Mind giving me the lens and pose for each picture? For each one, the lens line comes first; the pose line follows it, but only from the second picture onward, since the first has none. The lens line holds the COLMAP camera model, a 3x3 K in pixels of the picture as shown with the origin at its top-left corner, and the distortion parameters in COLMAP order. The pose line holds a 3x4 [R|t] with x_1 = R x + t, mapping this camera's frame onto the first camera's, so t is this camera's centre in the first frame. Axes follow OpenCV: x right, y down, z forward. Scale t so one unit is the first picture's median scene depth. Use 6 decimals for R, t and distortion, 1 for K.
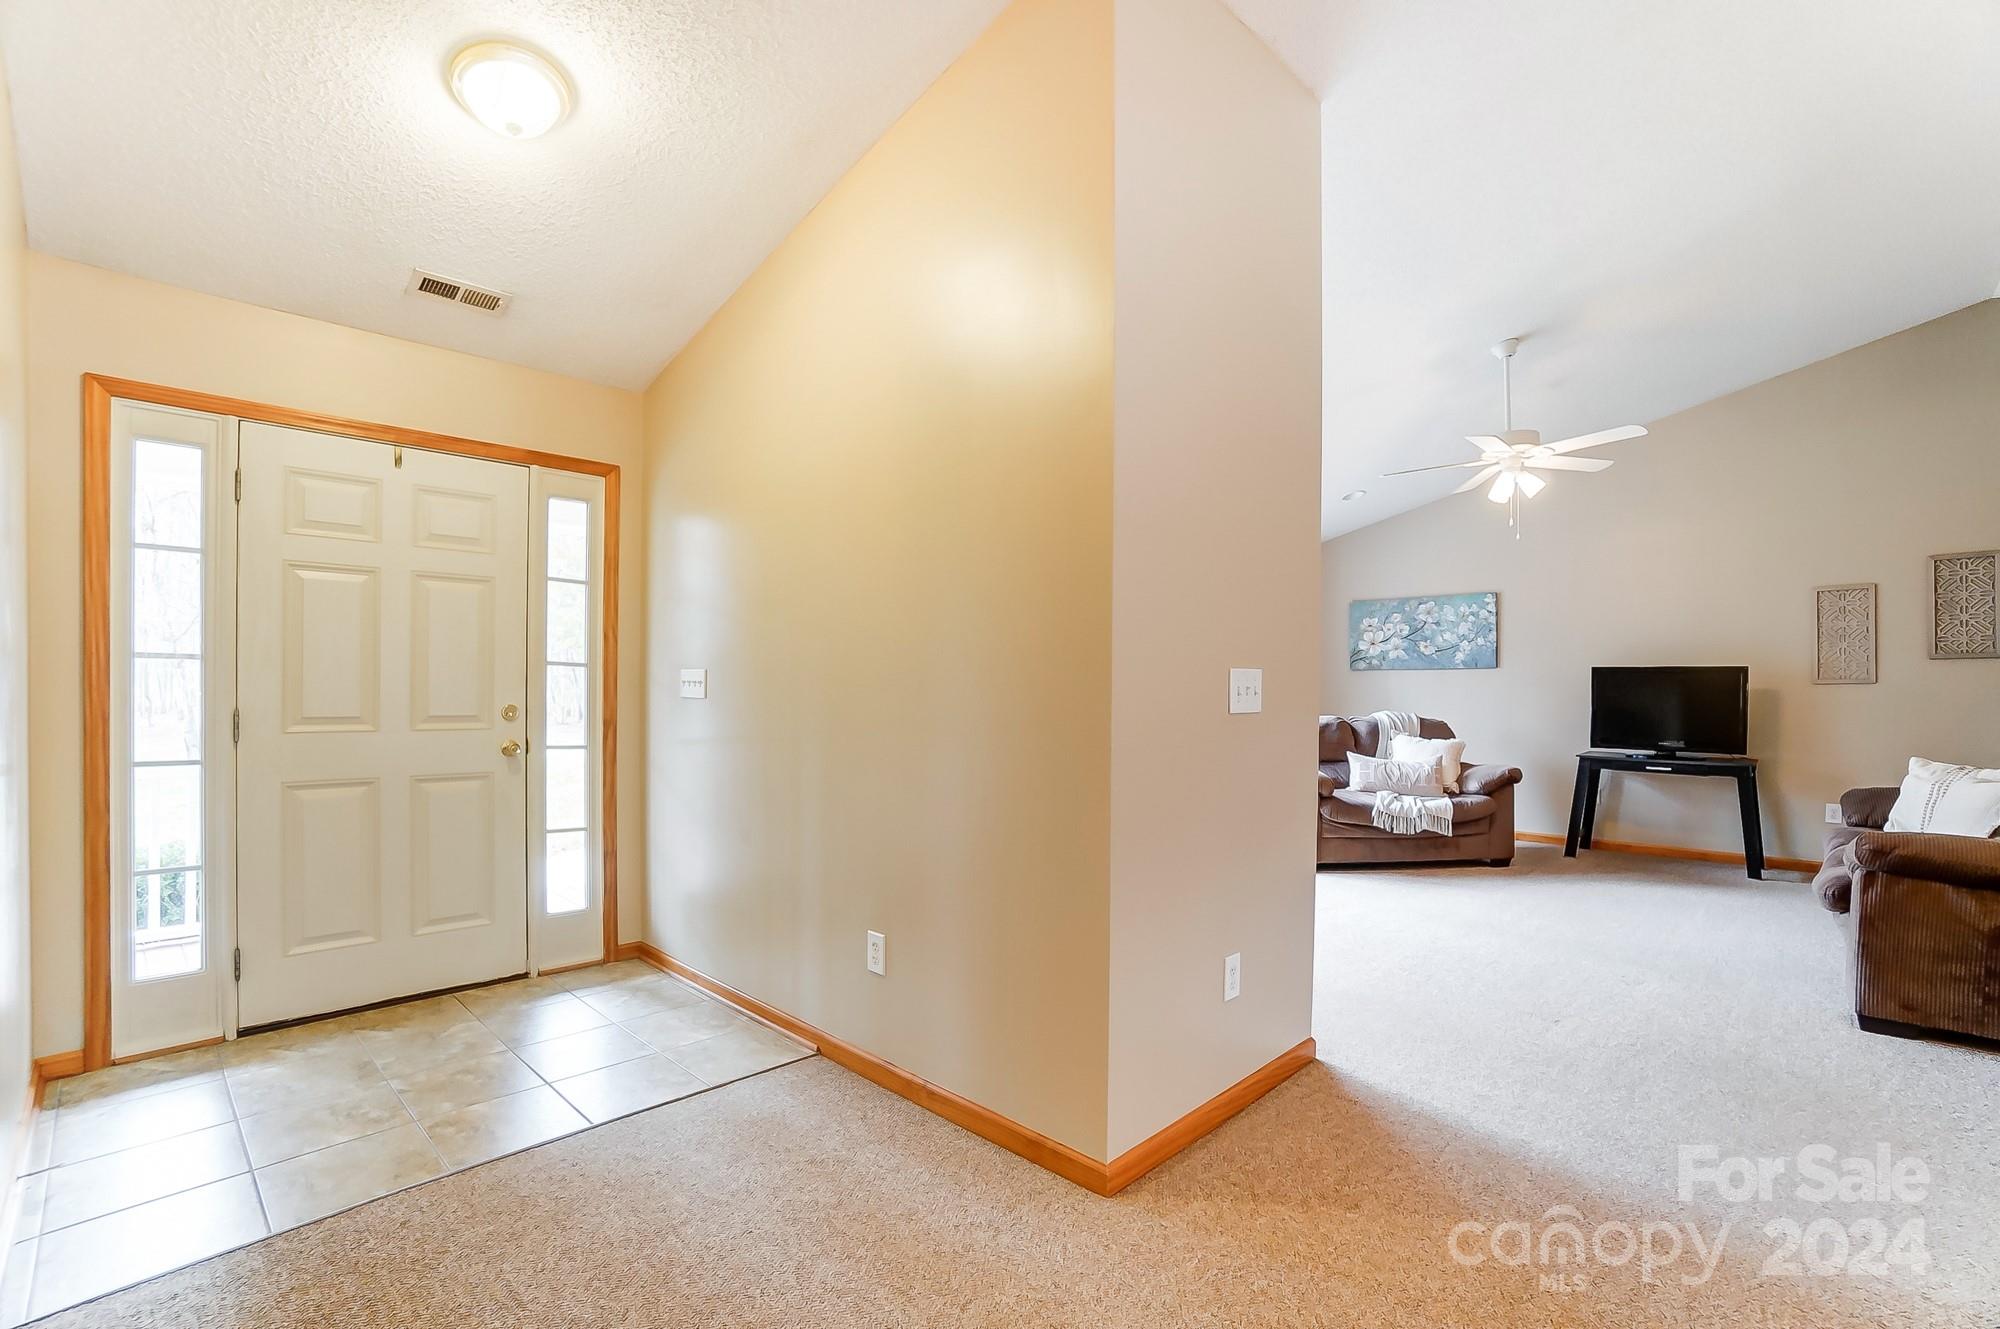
lens RADIAL K [[897.1, 0, 1015.4], [0, 897.1, 693.0], [0, 0, 1]] dist [-0.039904, 0.009839]
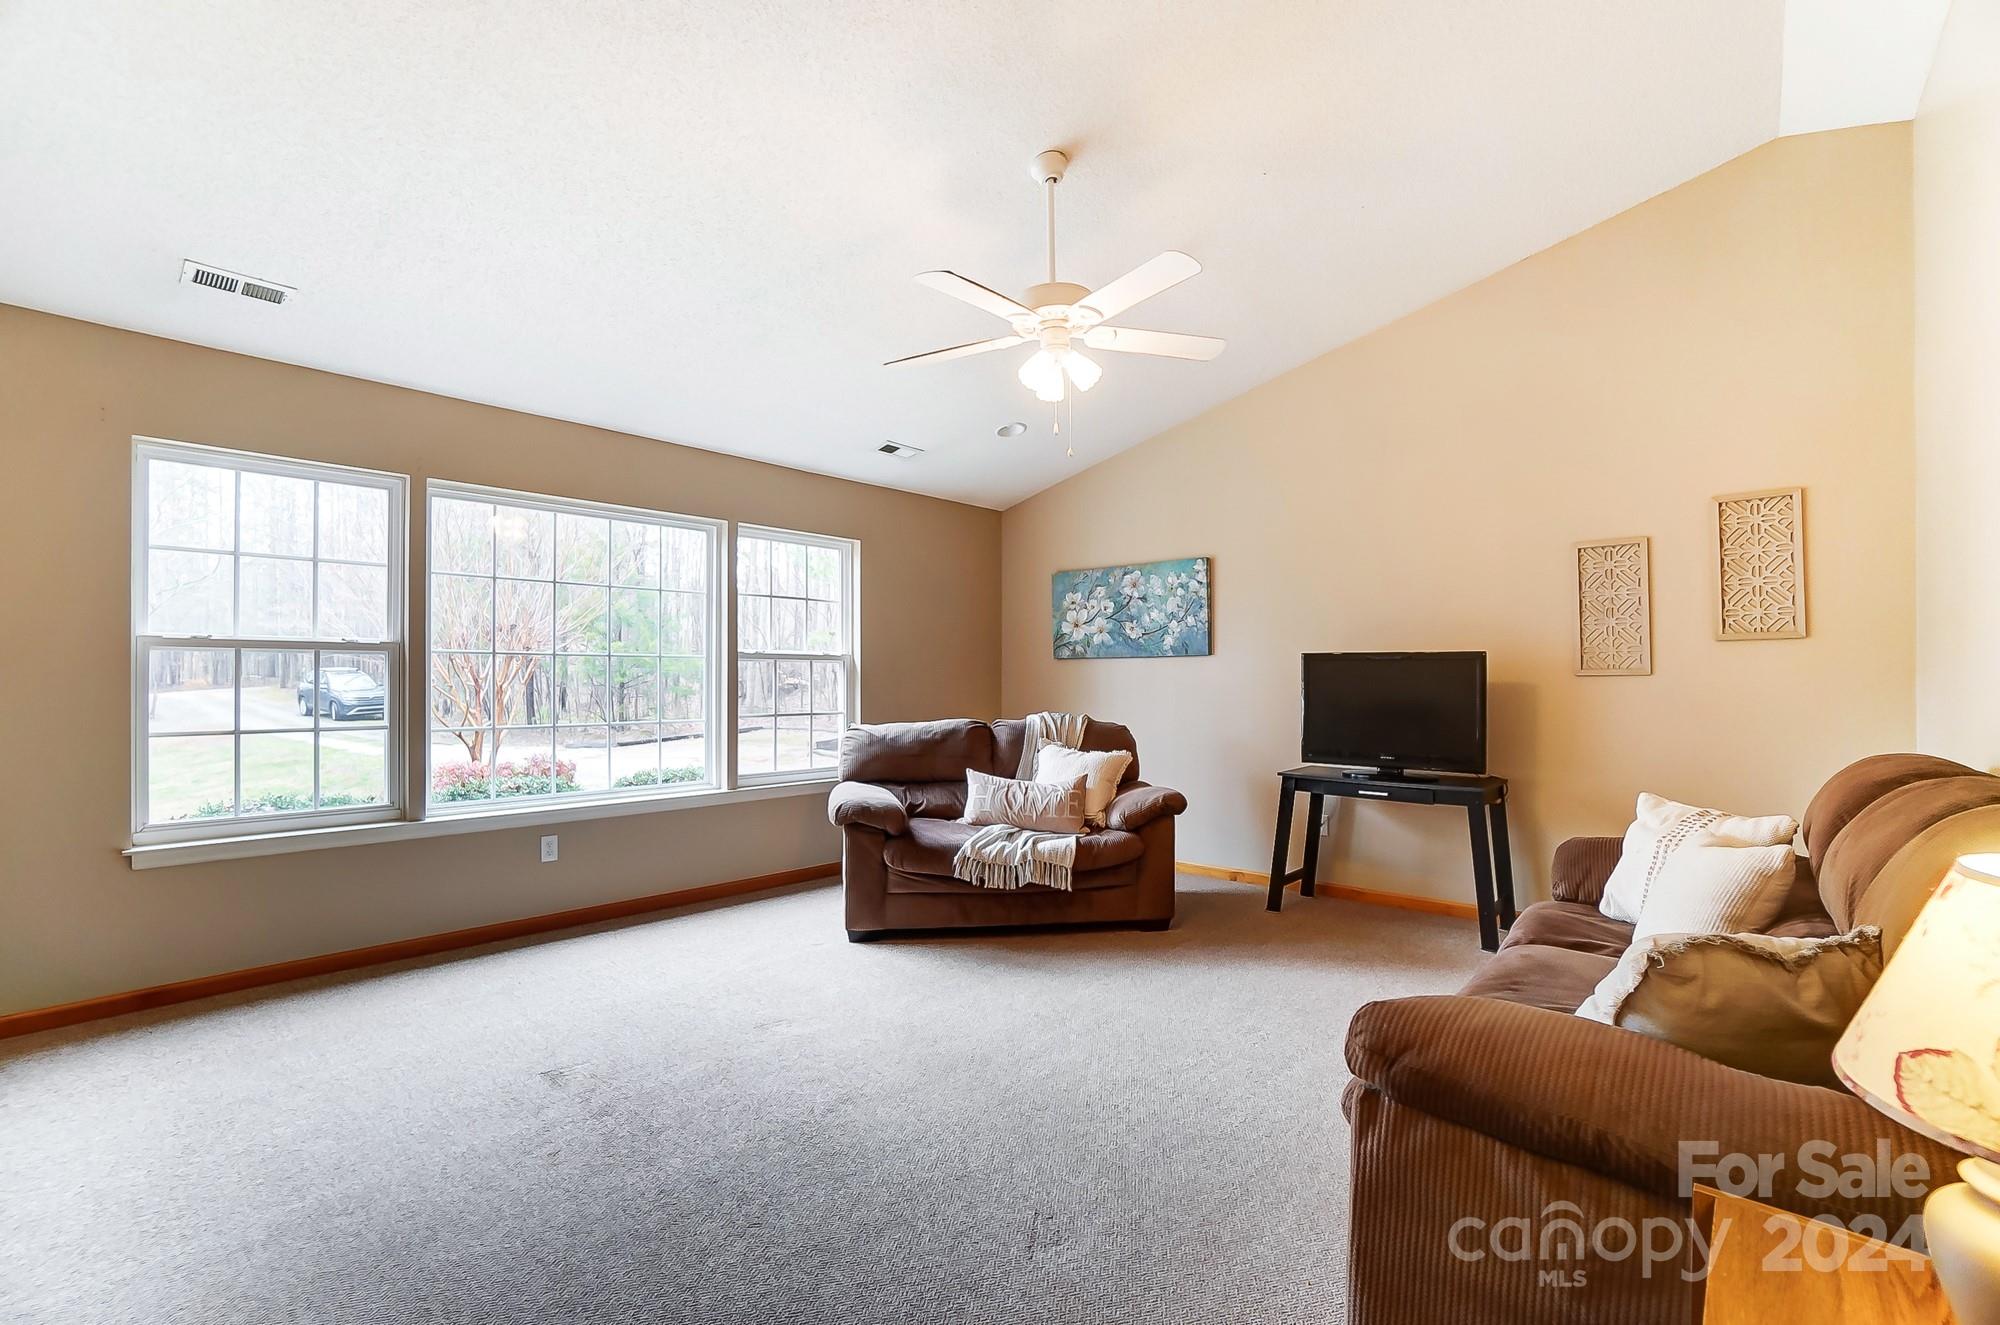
lens RADIAL K [[897.1, 0, 1003.2], [0, 897.1, 668.0], [0, 0, 1]] dist [-0.039904, 0.009839]
pose [[0.999019, 0.000971, 0.044266, 0.370818], [-0.000117, 0.999814, -0.019274, -0.002852], [-0.044276, 0.019250, 0.998834, 0.261593]]
